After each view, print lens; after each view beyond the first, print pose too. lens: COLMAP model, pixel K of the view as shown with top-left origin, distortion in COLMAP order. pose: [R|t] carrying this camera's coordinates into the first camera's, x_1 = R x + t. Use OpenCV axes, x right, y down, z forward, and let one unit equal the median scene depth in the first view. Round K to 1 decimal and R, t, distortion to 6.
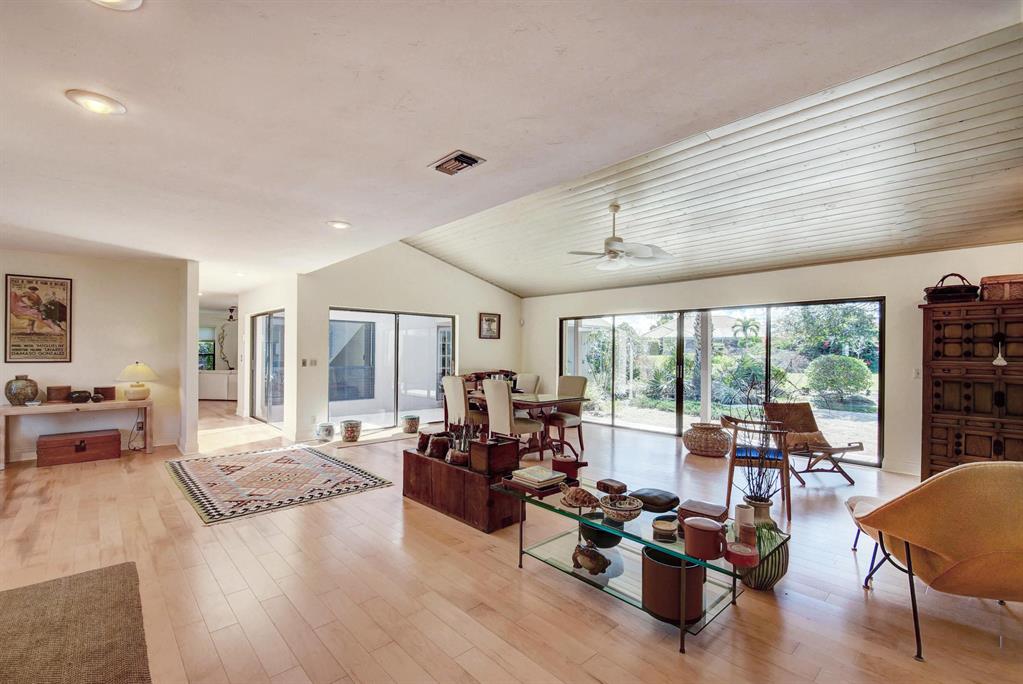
lens RADIAL K [[446.8, 0, 482.8], [0, 446.8, 349.3], [0, 0, 1]] dist [-0.000441, -0.000288]
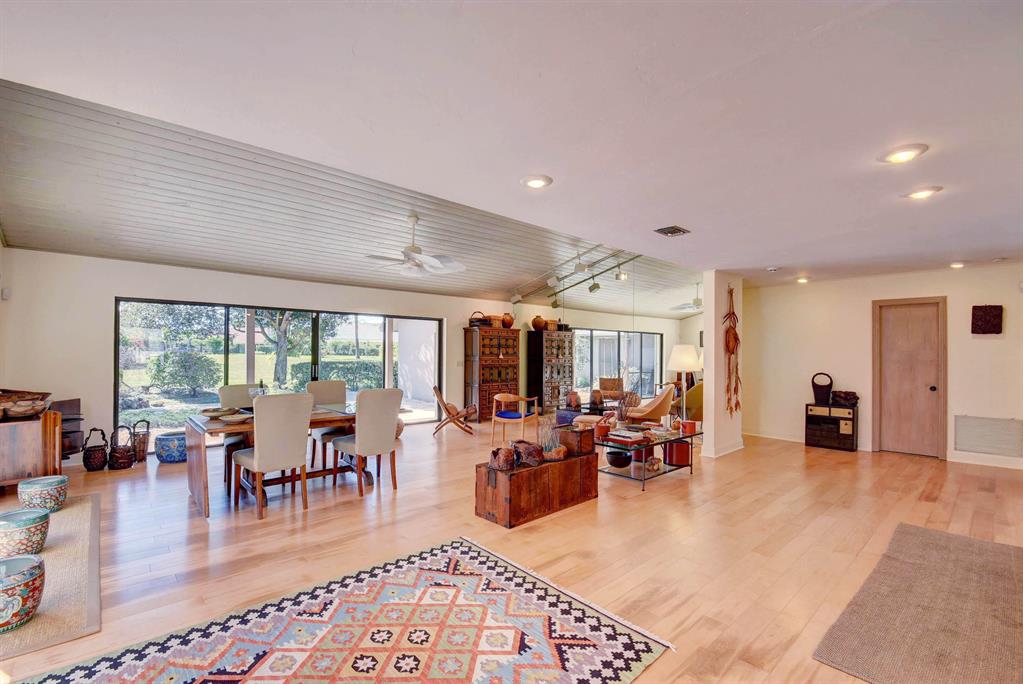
lens RADIAL K [[455.6, 0, 509.2], [0, 455.6, 350.1], [0, 0, 1]] dist [-0.001386, -0.000396]
pose [[-0.027169, 0.001982, 0.999629, -0.852128], [-0.007542, 0.999969, -0.002188, 0.001094], [-0.999602, -0.007599, -0.027153, 0.863339]]
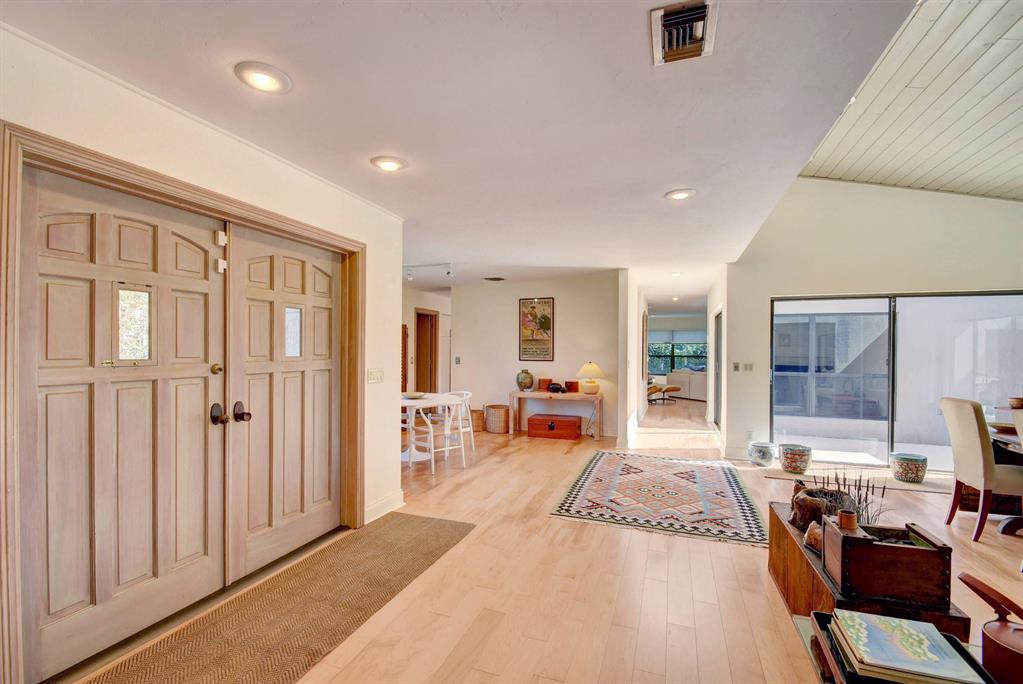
lens RADIAL K [[447.9, 0, 511.1], [0, 447.9, 353.8], [0, 0, 1]] dist [0.031041, -0.000062]
pose [[0.483826, 0.004490, -0.875153, 0.192979], [0.000022, 0.999987, 0.005143, 0.000885], [0.875164, -0.002507, 0.483820, 0.281480]]
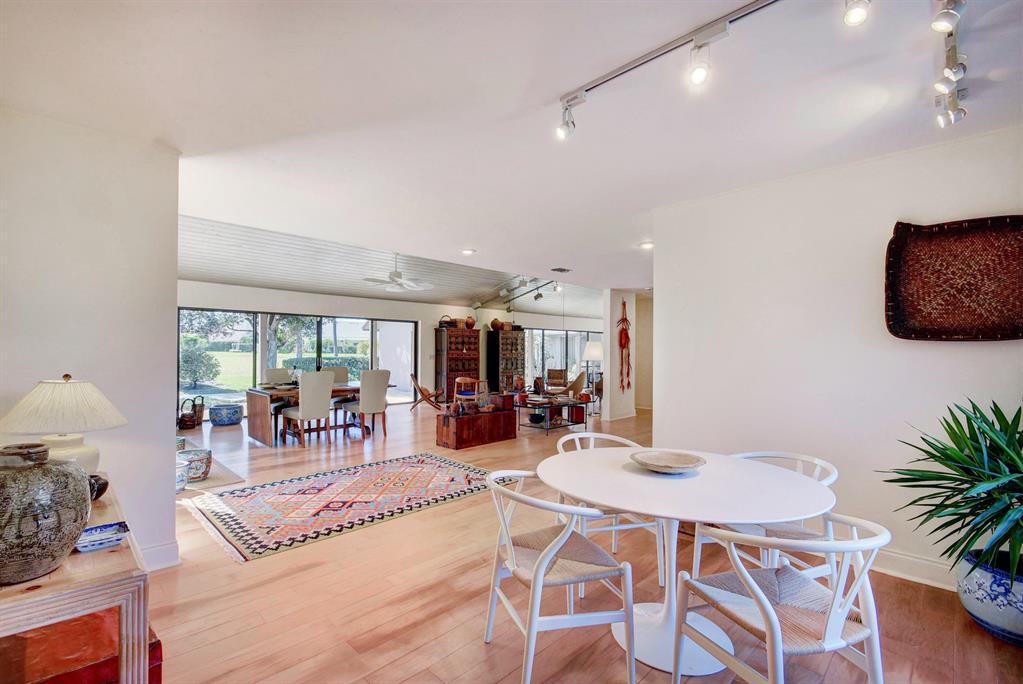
lens RADIAL K [[455.6, 0, 509.2], [0, 455.6, 350.1], [0, 0, 1]] dist [-0.001386, -0.000396]
pose [[-0.075019, -0.002480, 0.997179, -1.342068], [-0.006707, 0.999976, 0.001983, 0.011632], [-0.997160, -0.006540, -0.075034, 0.794356]]
